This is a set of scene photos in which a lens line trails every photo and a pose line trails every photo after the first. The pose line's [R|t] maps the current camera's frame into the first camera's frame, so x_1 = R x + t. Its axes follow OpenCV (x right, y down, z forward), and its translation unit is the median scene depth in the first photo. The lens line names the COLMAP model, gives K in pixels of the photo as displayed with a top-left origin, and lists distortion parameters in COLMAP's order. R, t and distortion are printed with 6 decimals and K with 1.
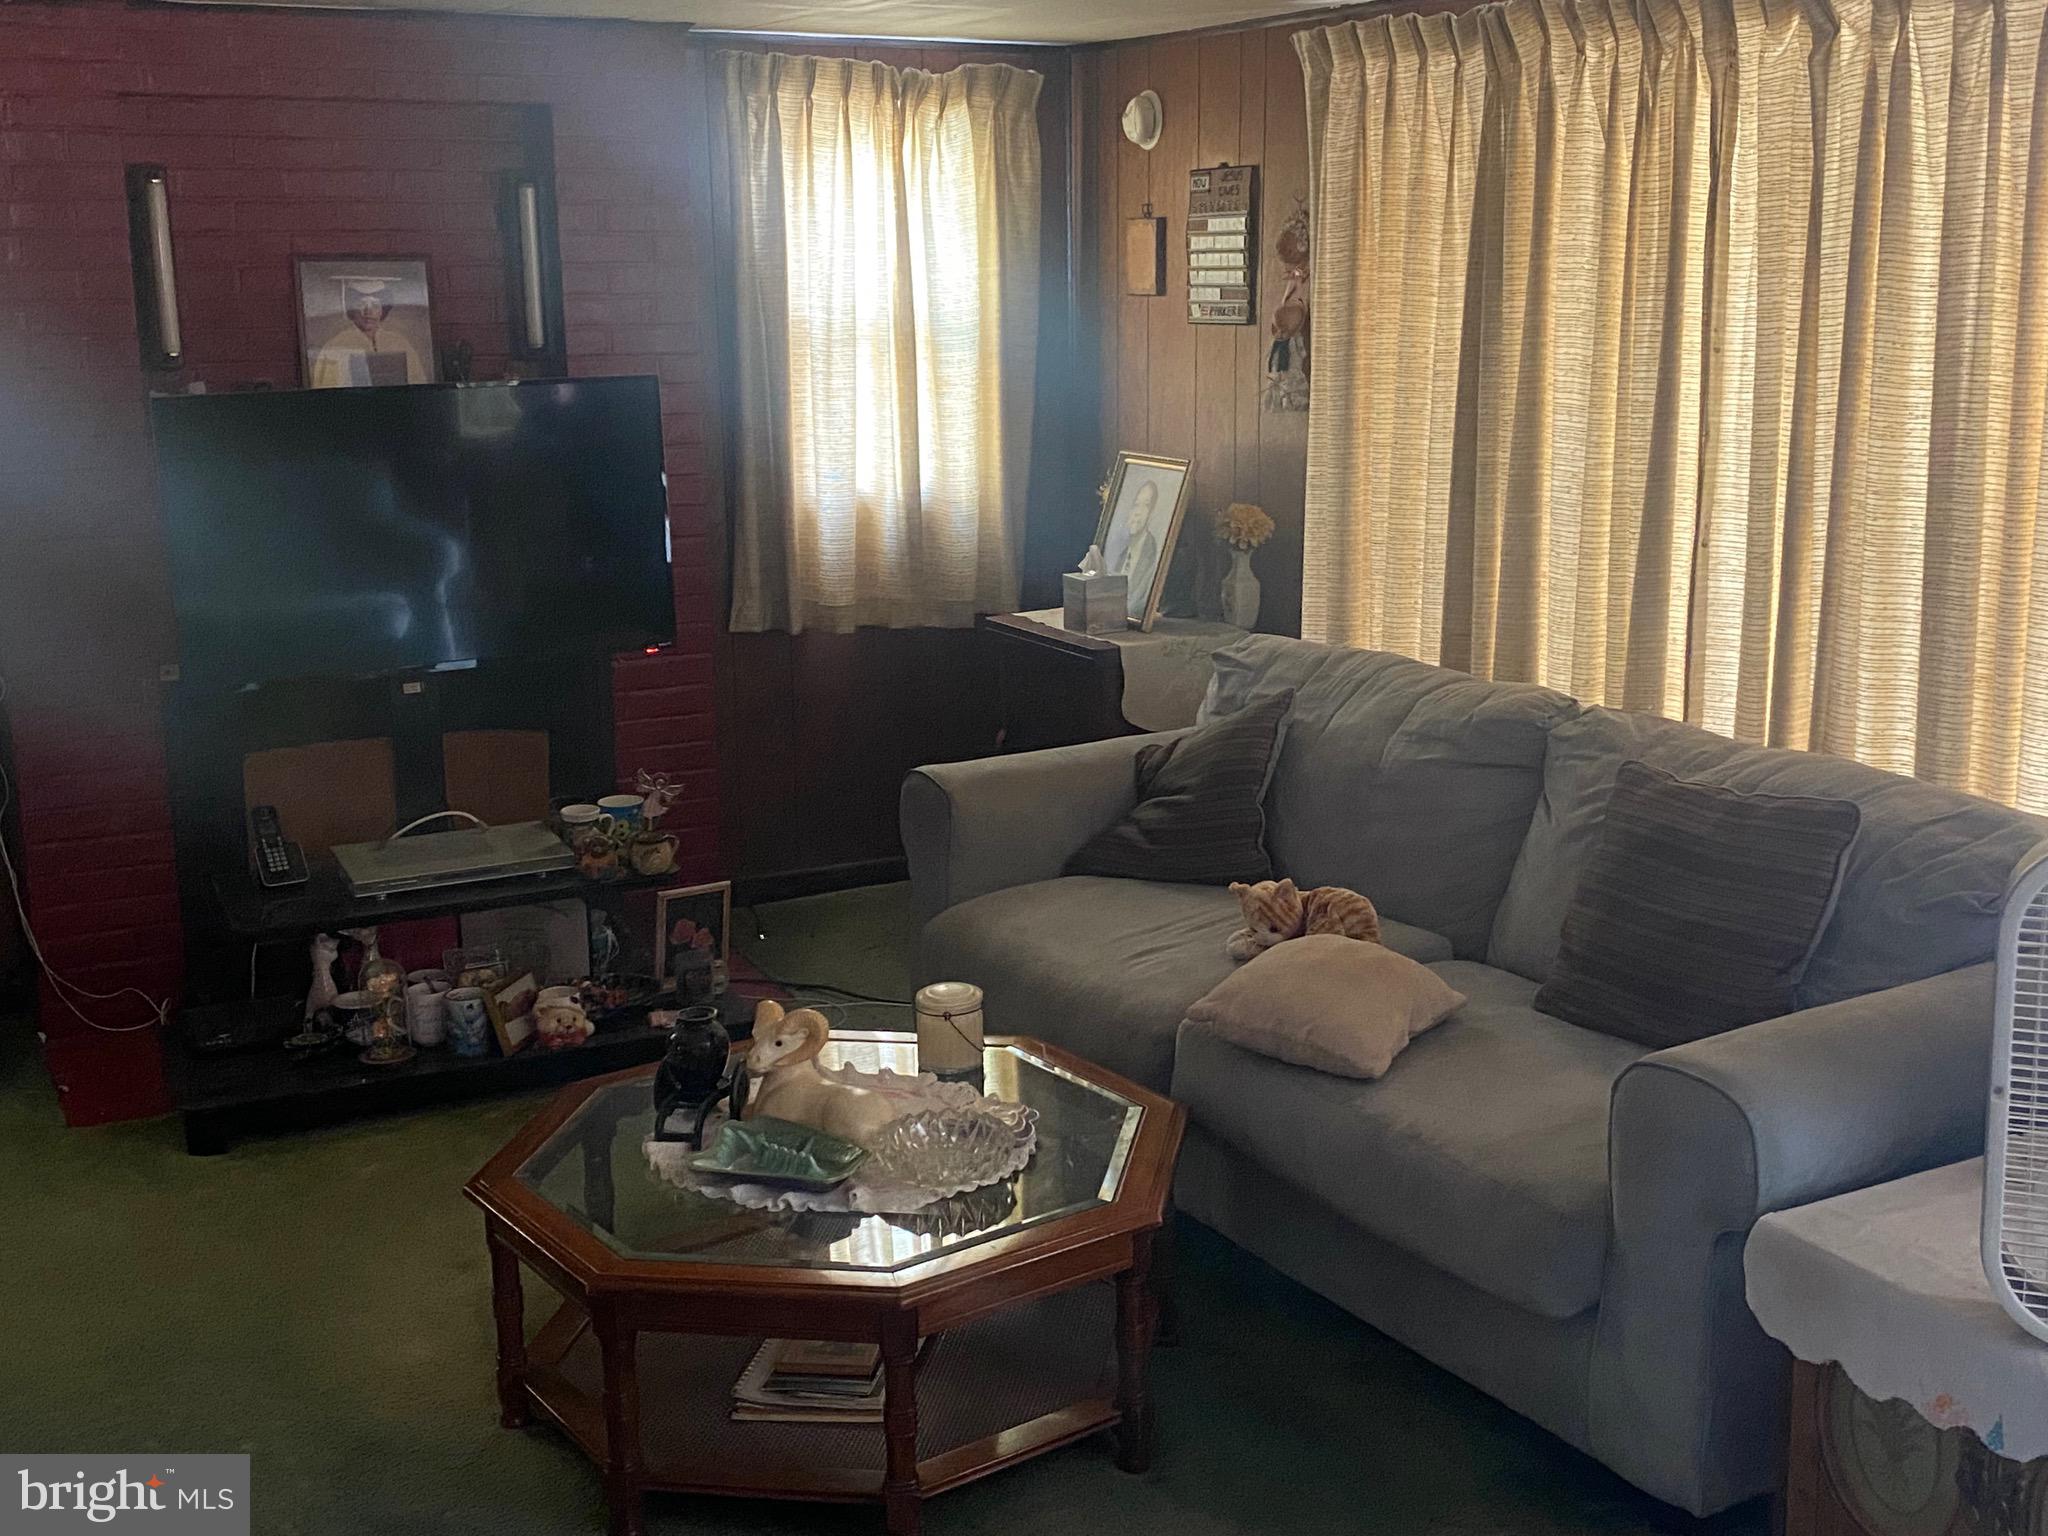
lens RADIAL K [[2287.3, 0, 1025.6], [0, 2287.3, 763.6], [0, 0, 1]] dist [0.099231, 0.000000]
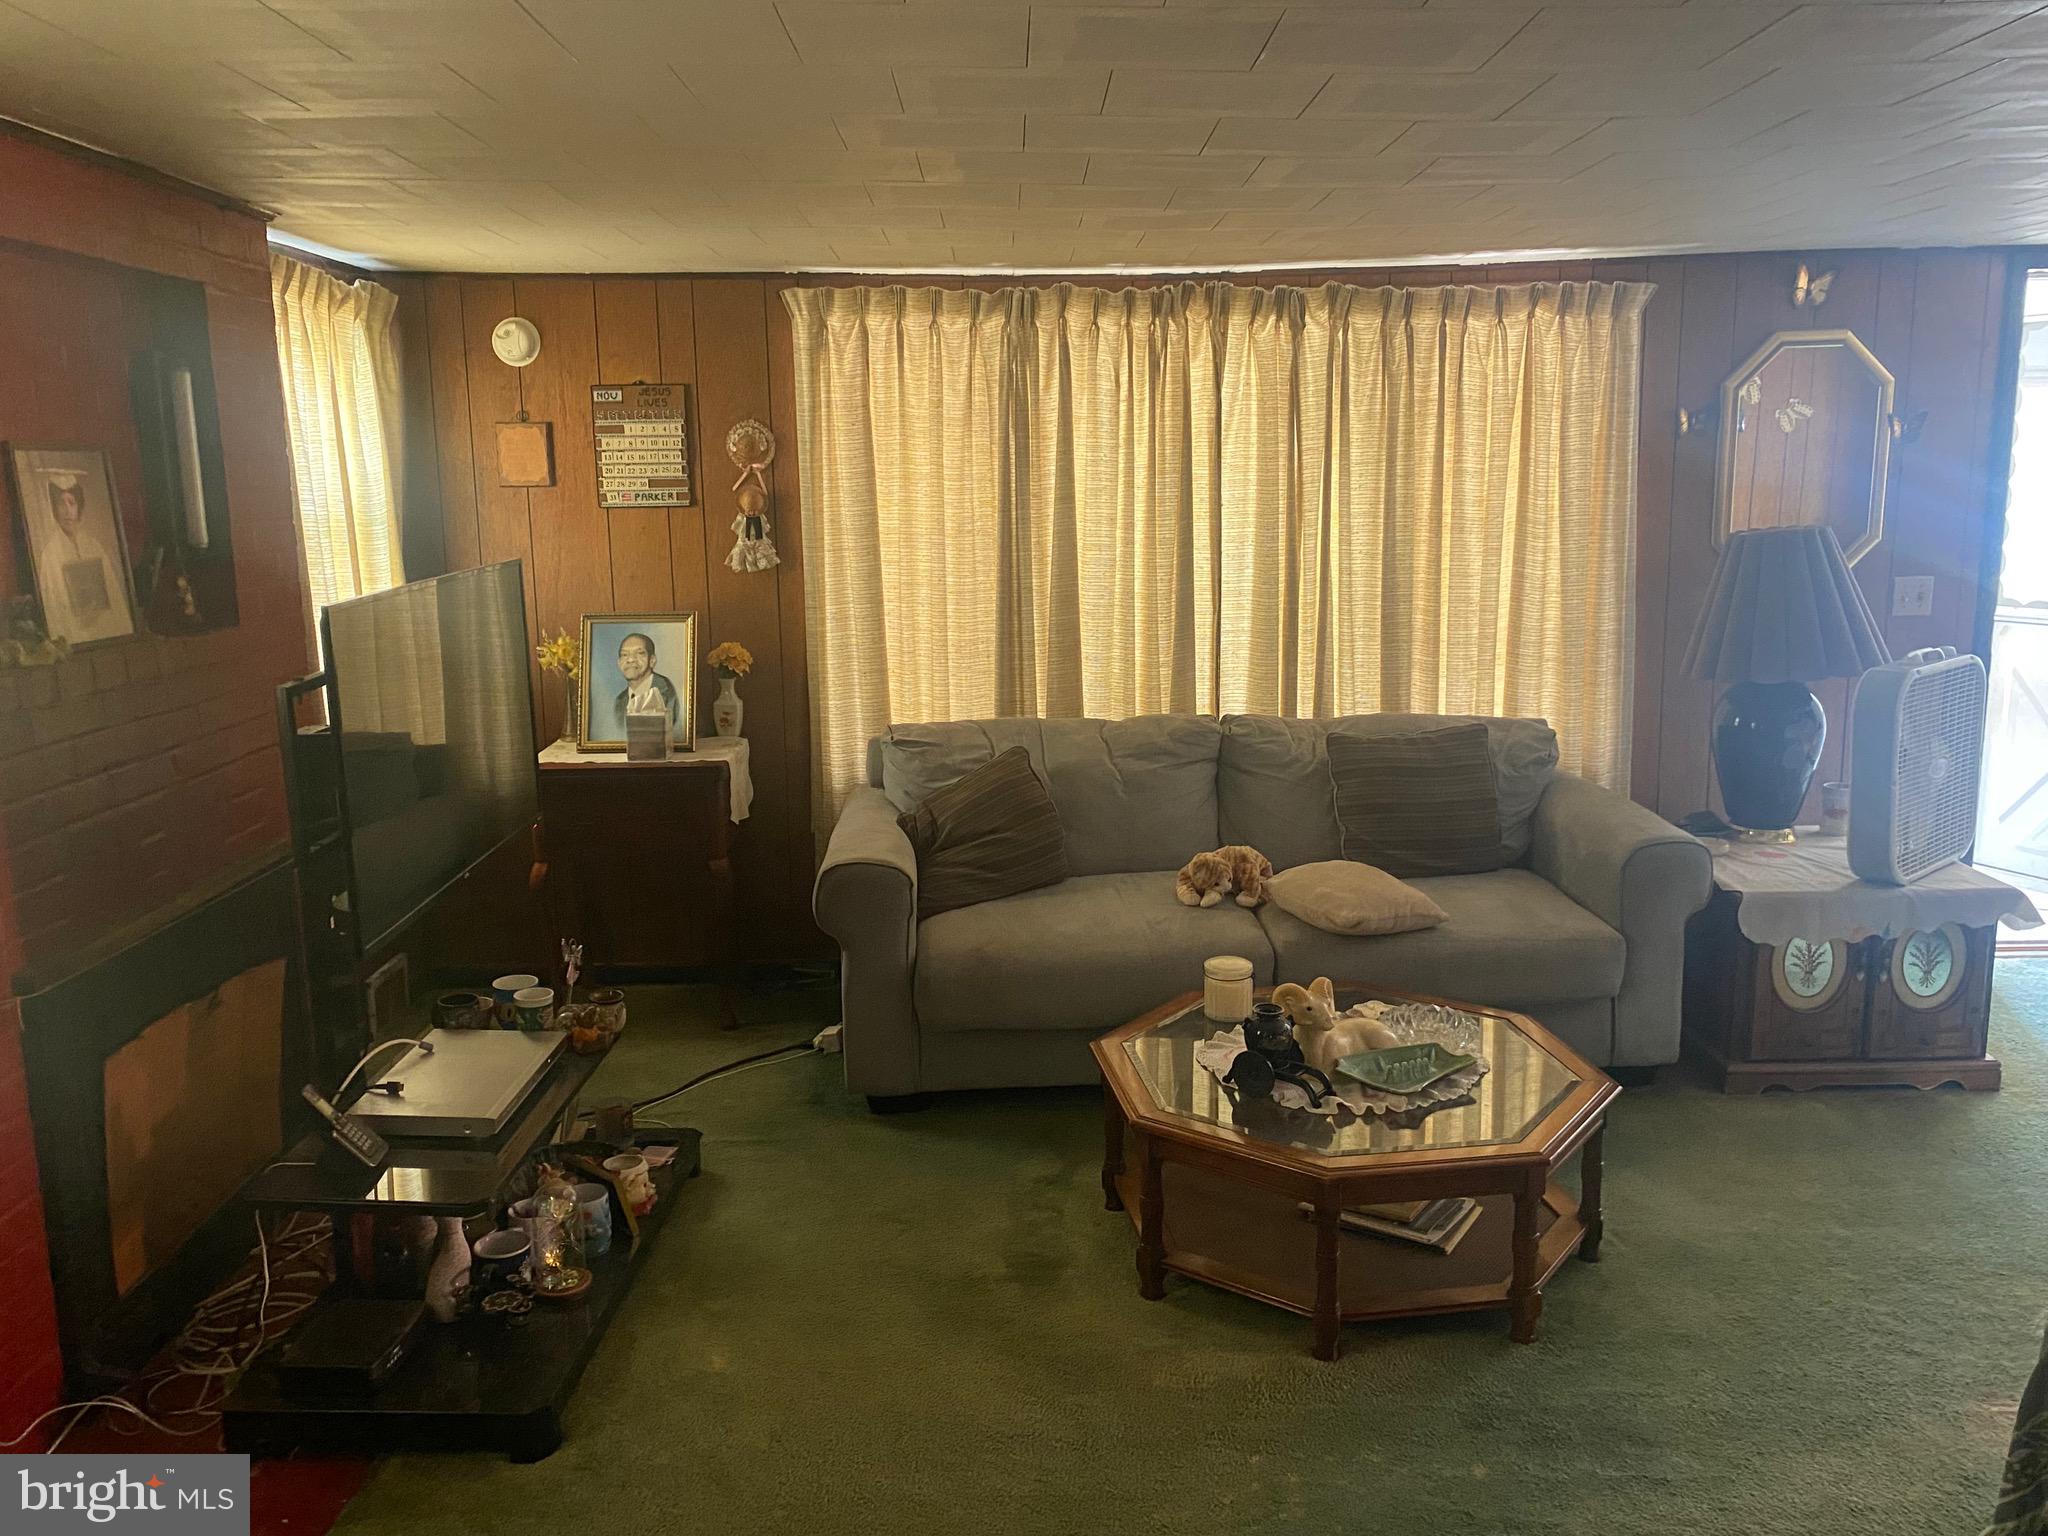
lens RADIAL K [[1631.9, 0, 1025.0], [0, 1631.9, 769.9], [0, 0, 1]] dist [0.011146, 0.001136]
pose [[0.464767, -0.160404, 0.870783, -0.632713], [0.202822, 0.976591, 0.071641, -0.075065], [-0.861890, 0.143318, 0.486421, 0.419494]]
